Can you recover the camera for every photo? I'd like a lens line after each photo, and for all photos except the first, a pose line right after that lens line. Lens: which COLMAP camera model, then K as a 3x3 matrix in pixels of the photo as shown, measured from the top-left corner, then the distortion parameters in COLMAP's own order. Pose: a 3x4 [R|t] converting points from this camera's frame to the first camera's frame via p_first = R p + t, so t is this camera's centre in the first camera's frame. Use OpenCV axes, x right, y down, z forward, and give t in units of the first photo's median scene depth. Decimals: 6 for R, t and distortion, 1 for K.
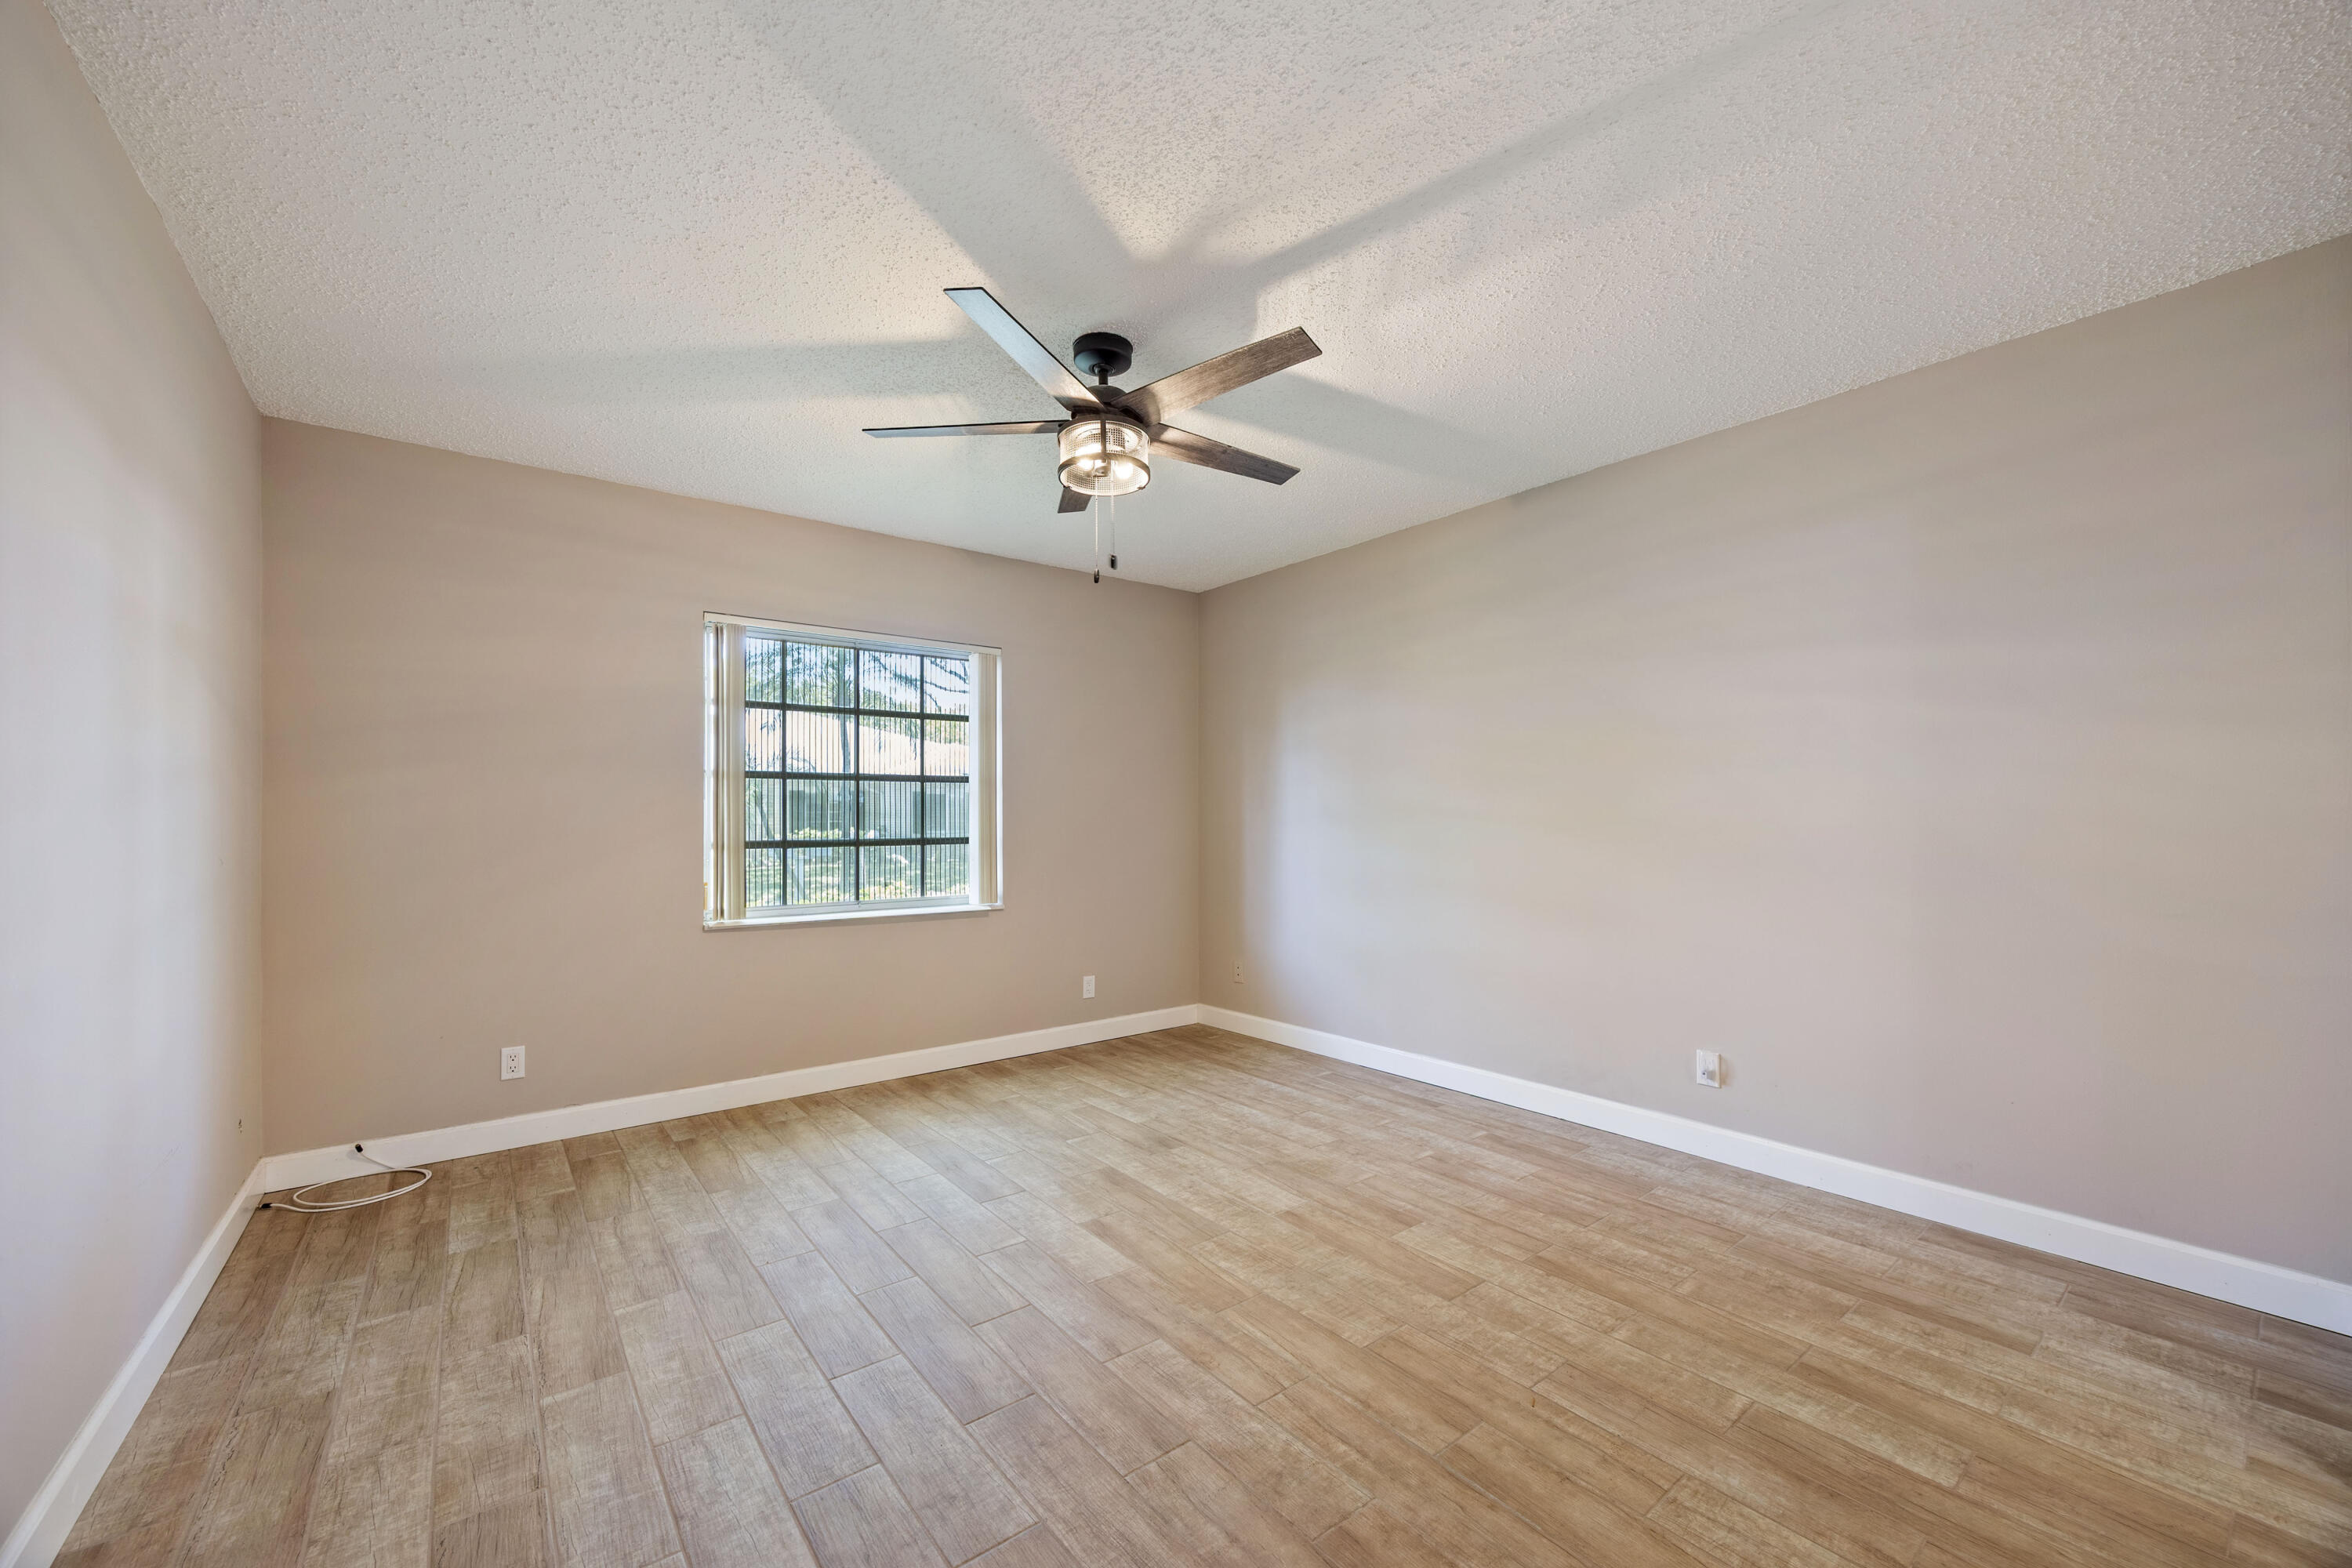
lens RADIAL K [[899.5, 0, 1152.0], [0, 899.5, 811.1], [0, 0, 1]] dist [-0.001565, -0.000257]
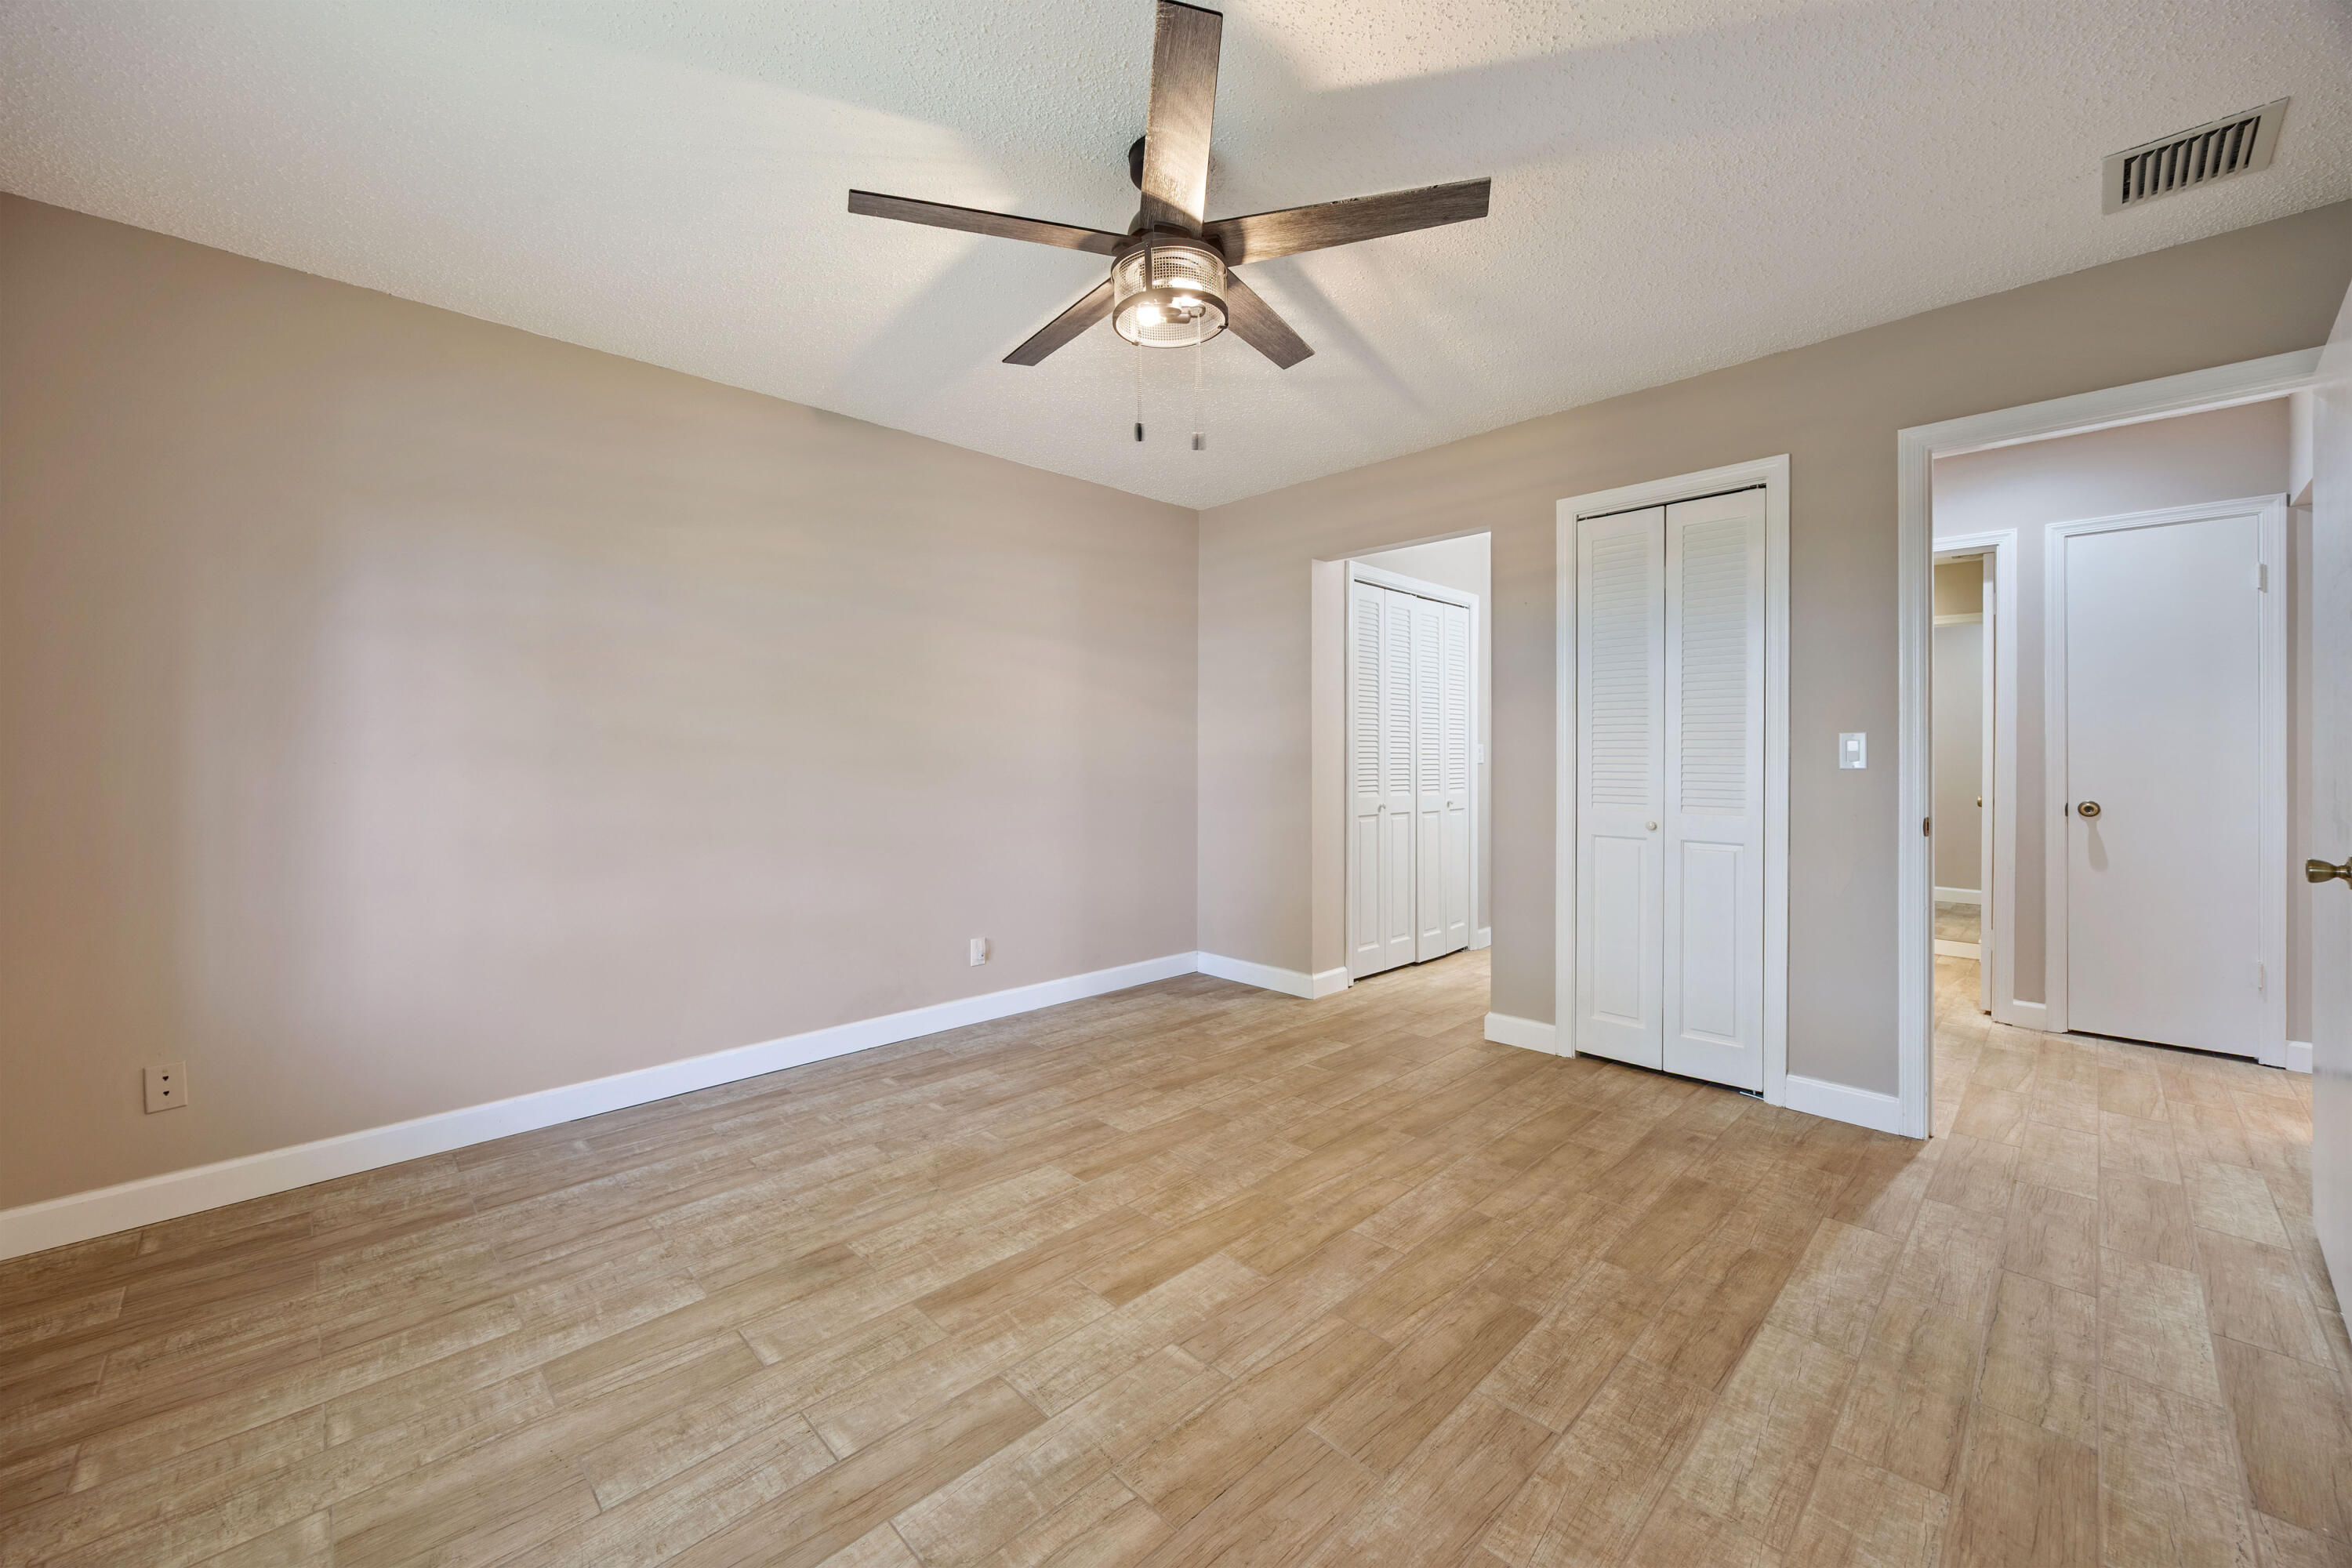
lens RADIAL K [[899.5, 0, 1174.6], [0, 899.5, 771.8], [0, 0, 1]] dist [-0.001565, -0.000257]
pose [[-0.118398, -0.014175, 0.992865, -0.717430], [-0.007343, 0.999883, 0.013400, 0.011759], [-0.992939, -0.005704, -0.118488, 0.925804]]
